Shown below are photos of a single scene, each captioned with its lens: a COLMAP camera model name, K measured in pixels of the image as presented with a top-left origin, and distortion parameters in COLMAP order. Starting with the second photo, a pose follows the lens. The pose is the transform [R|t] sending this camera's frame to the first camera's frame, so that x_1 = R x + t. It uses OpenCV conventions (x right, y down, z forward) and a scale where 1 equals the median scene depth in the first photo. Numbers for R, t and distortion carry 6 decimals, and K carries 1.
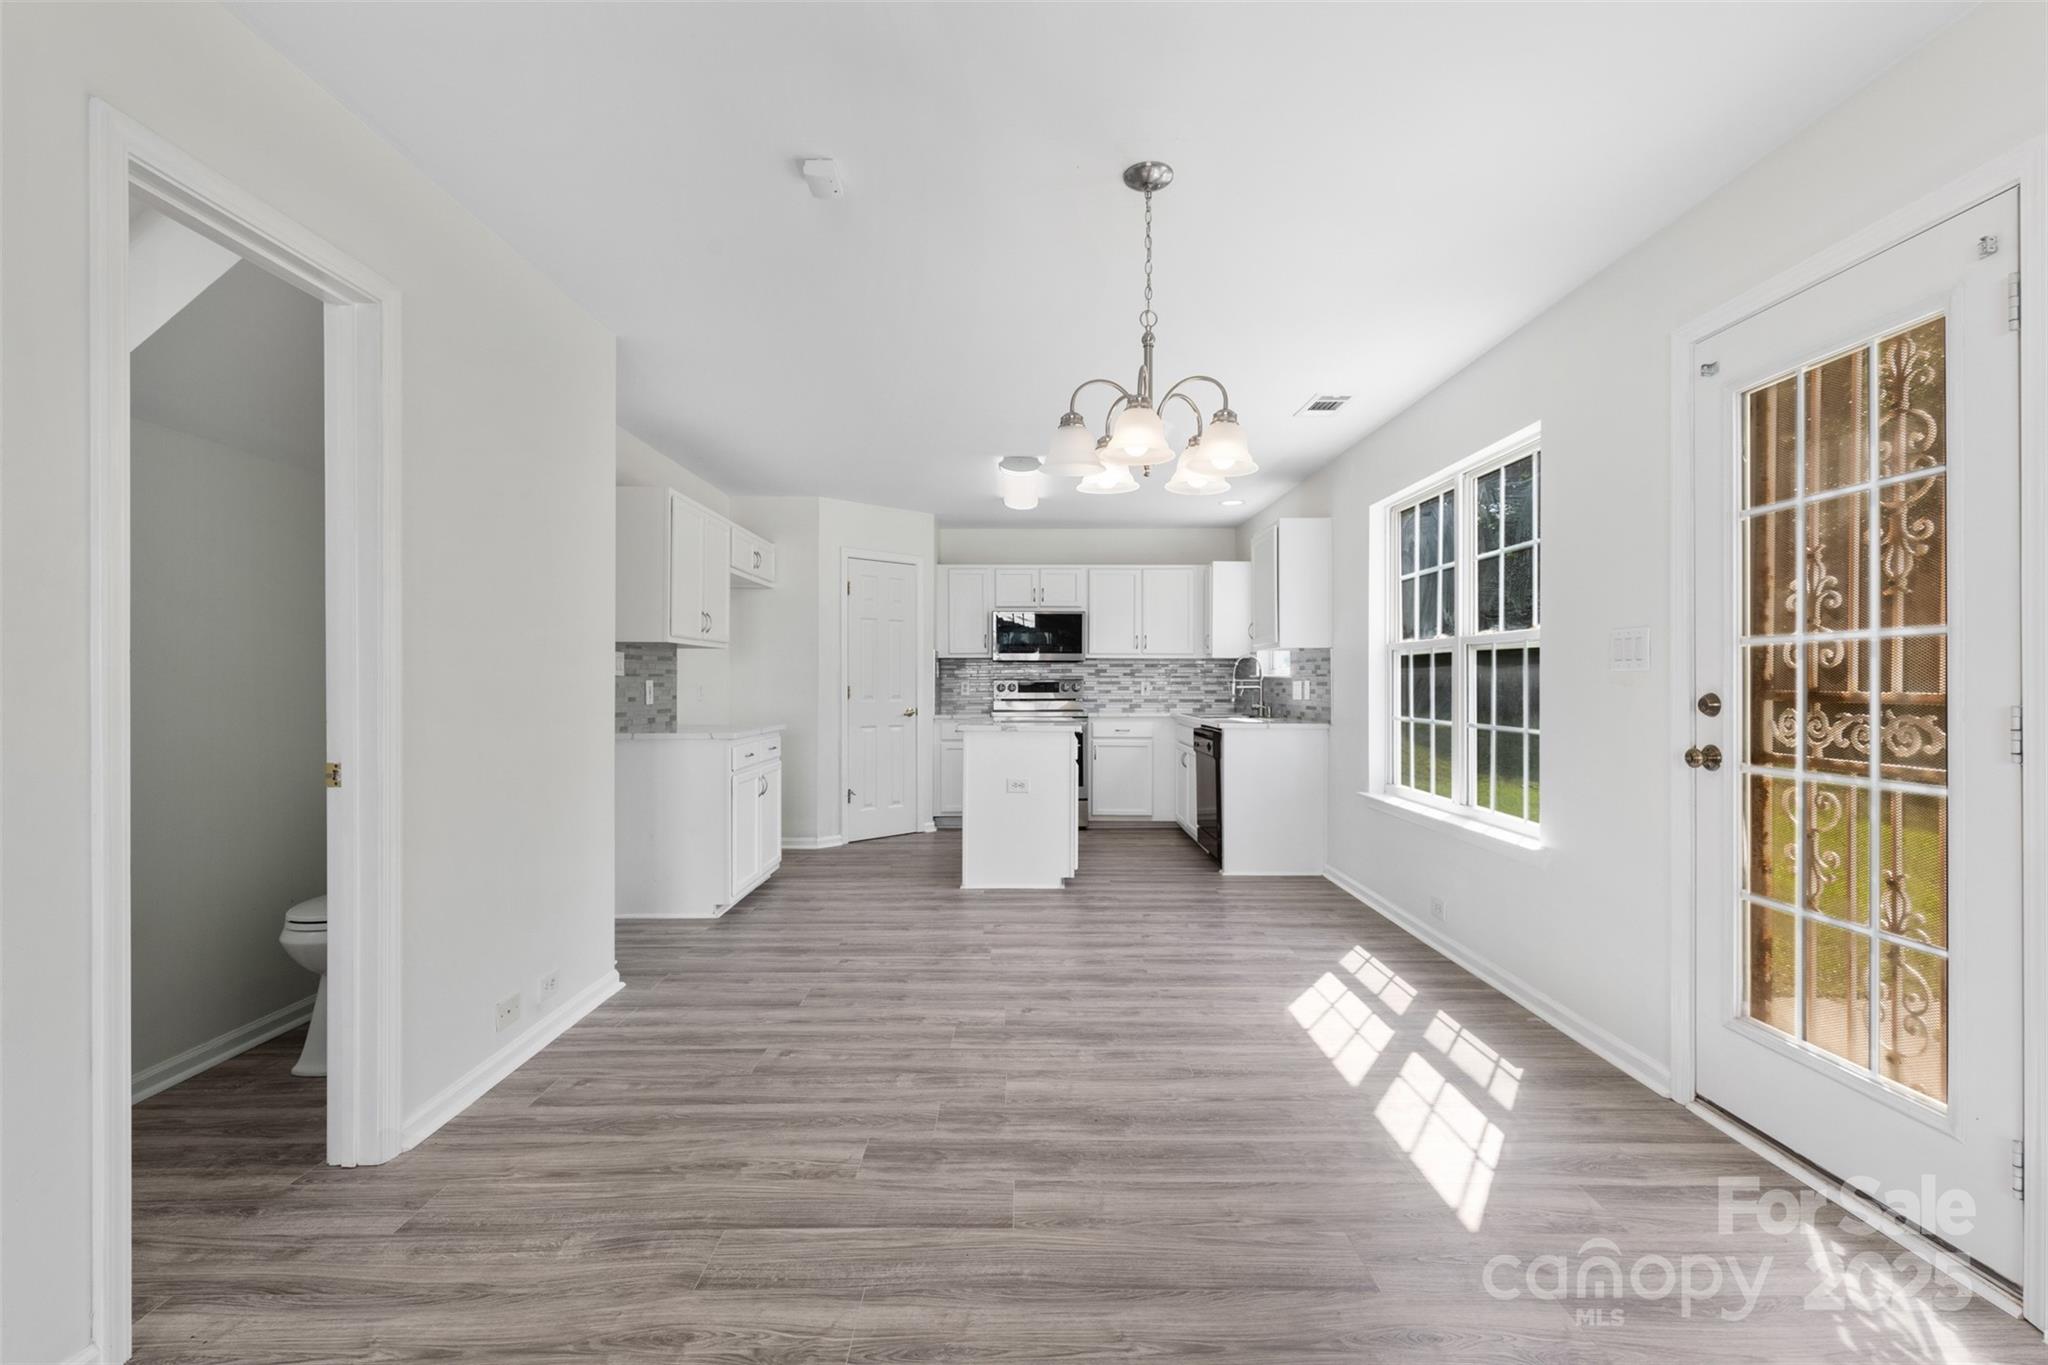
lens RADIAL K [[918.9, 0, 1021.4], [0, 918.9, 673.4], [0, 0, 1]] dist [0.006249, -0.001303]
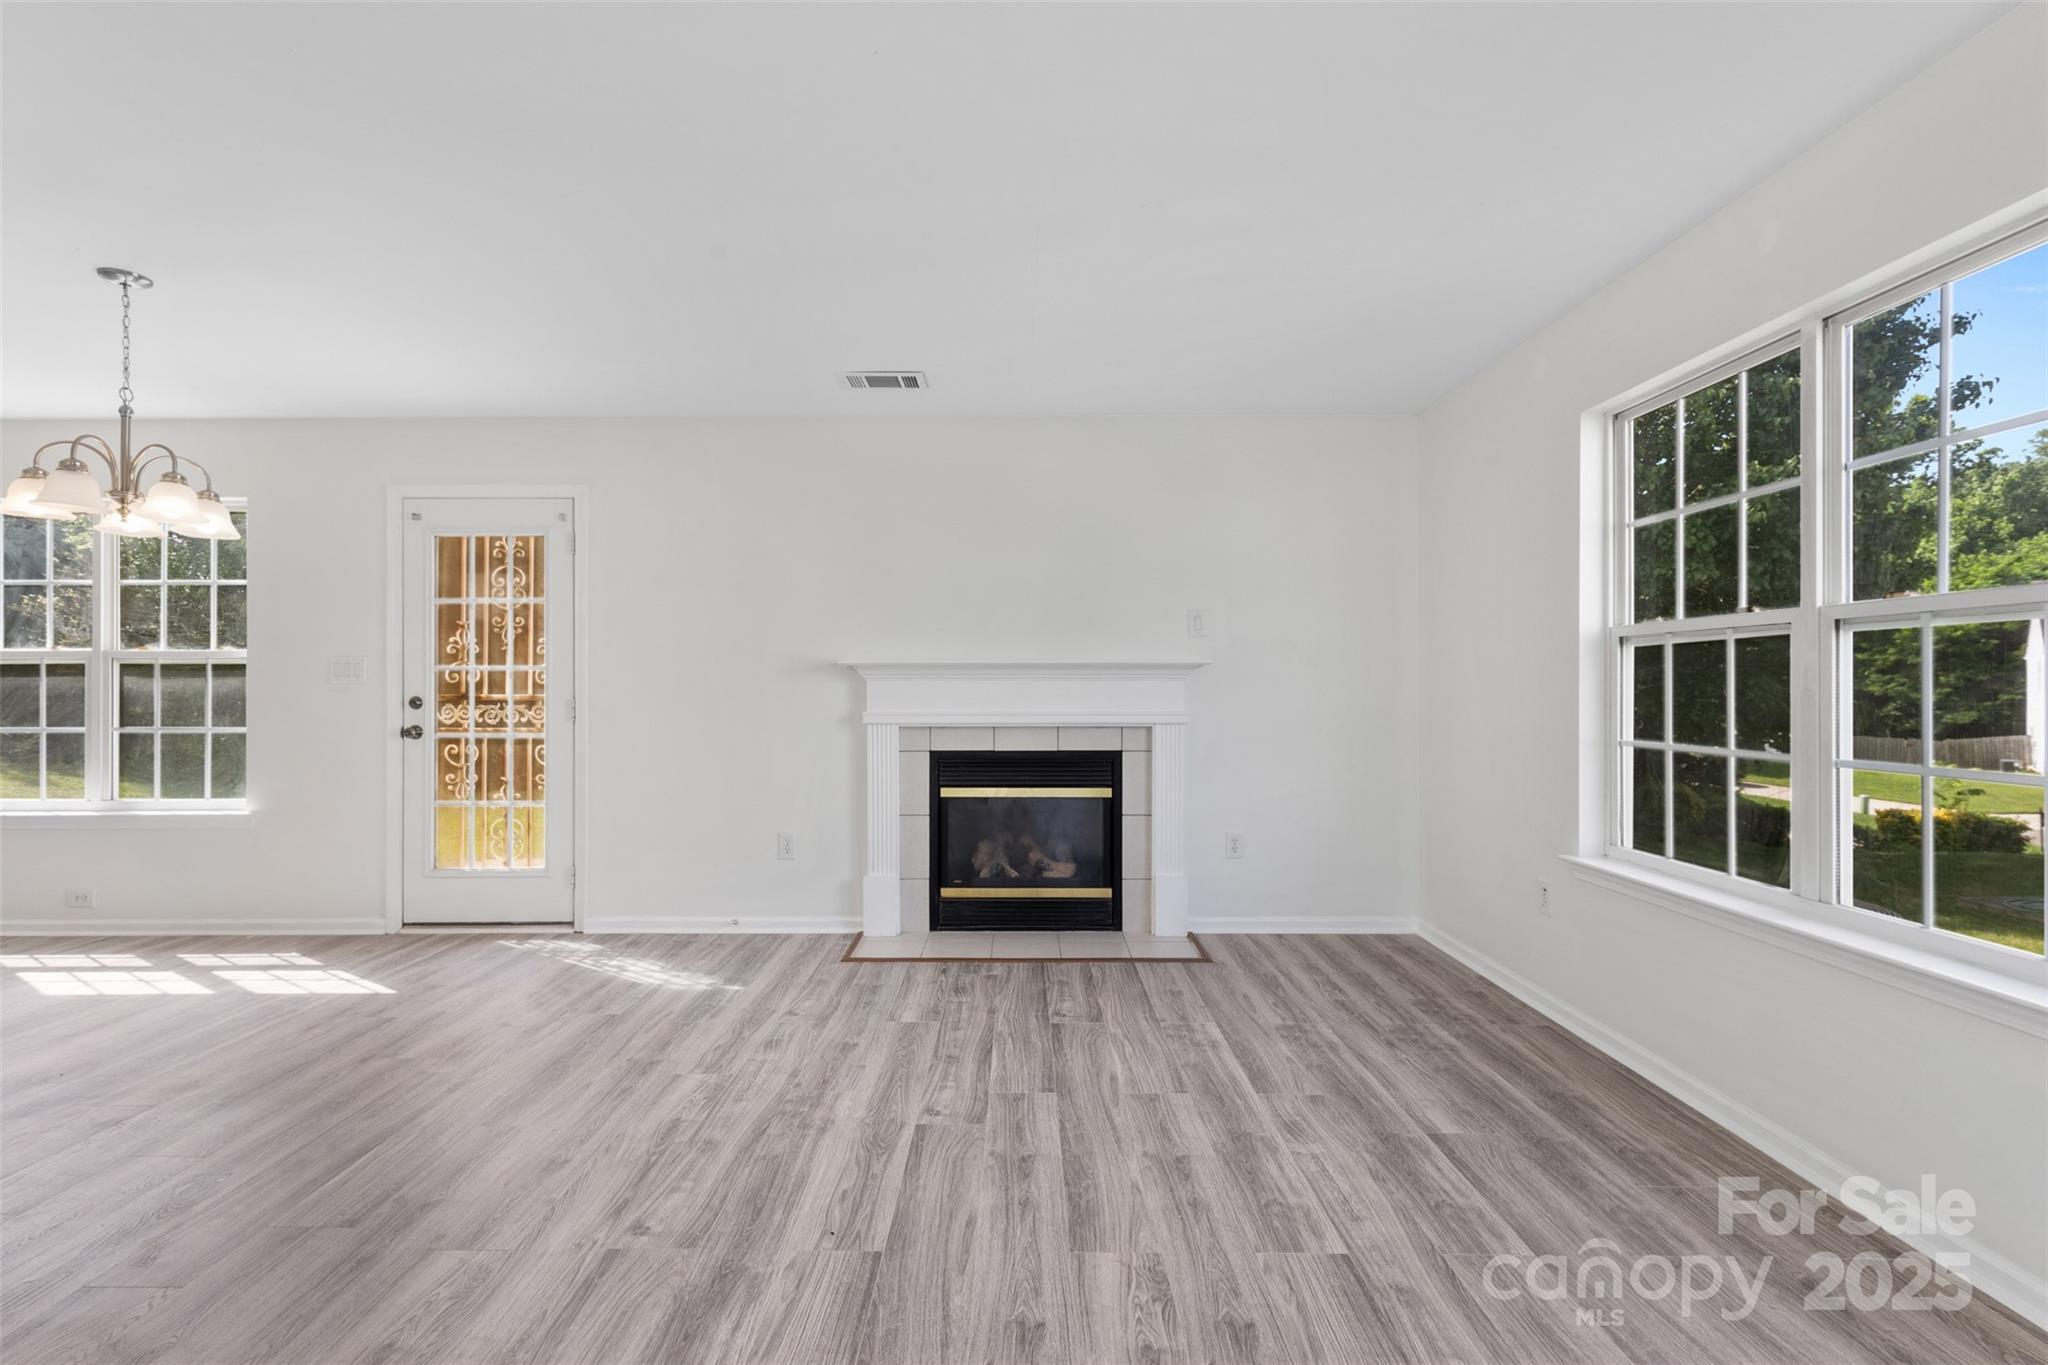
lens RADIAL K [[918.9, 0, 1022.6], [0, 918.9, 691.2], [0, 0, 1]] dist [0.006249, -0.001303]
pose [[0.002560, -0.003557, 0.999990, -0.788639], [-0.006874, 0.999970, 0.003574, -0.002513], [-0.999973, -0.006884, 0.002536, -0.142829]]
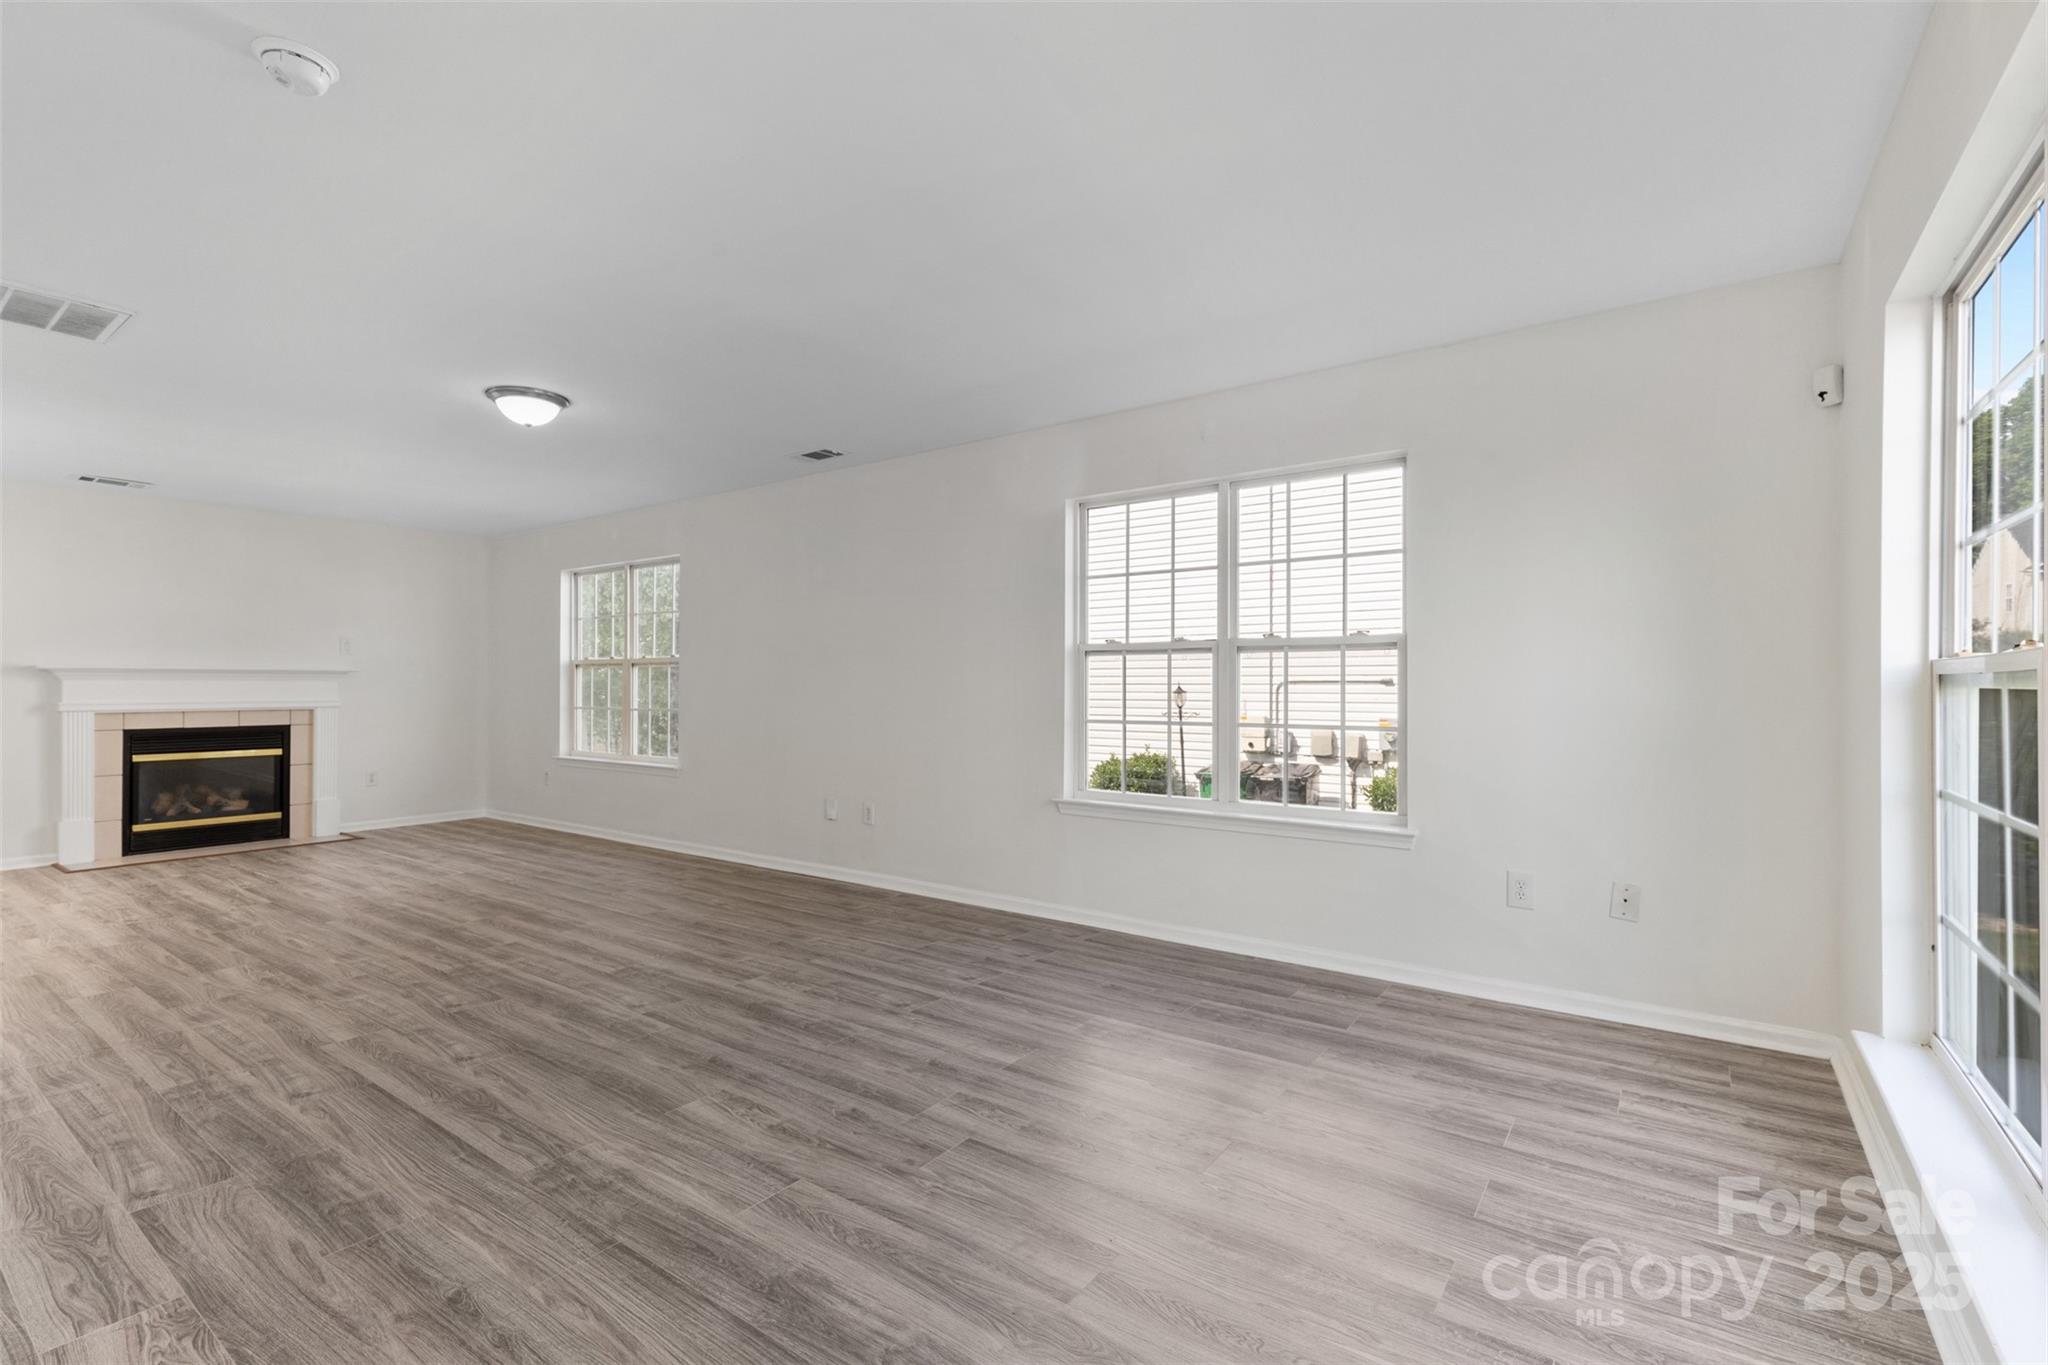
lens RADIAL K [[918.9, 0, 1029.2], [0, 918.9, 683.8], [0, 0, 1]] dist [0.006249, -0.001303]
pose [[-0.809799, 0.001933, 0.586705, -2.102542], [-0.002344, 0.999976, -0.006531, 0.003072], [-0.586703, -0.006664, -0.809775, 0.445571]]
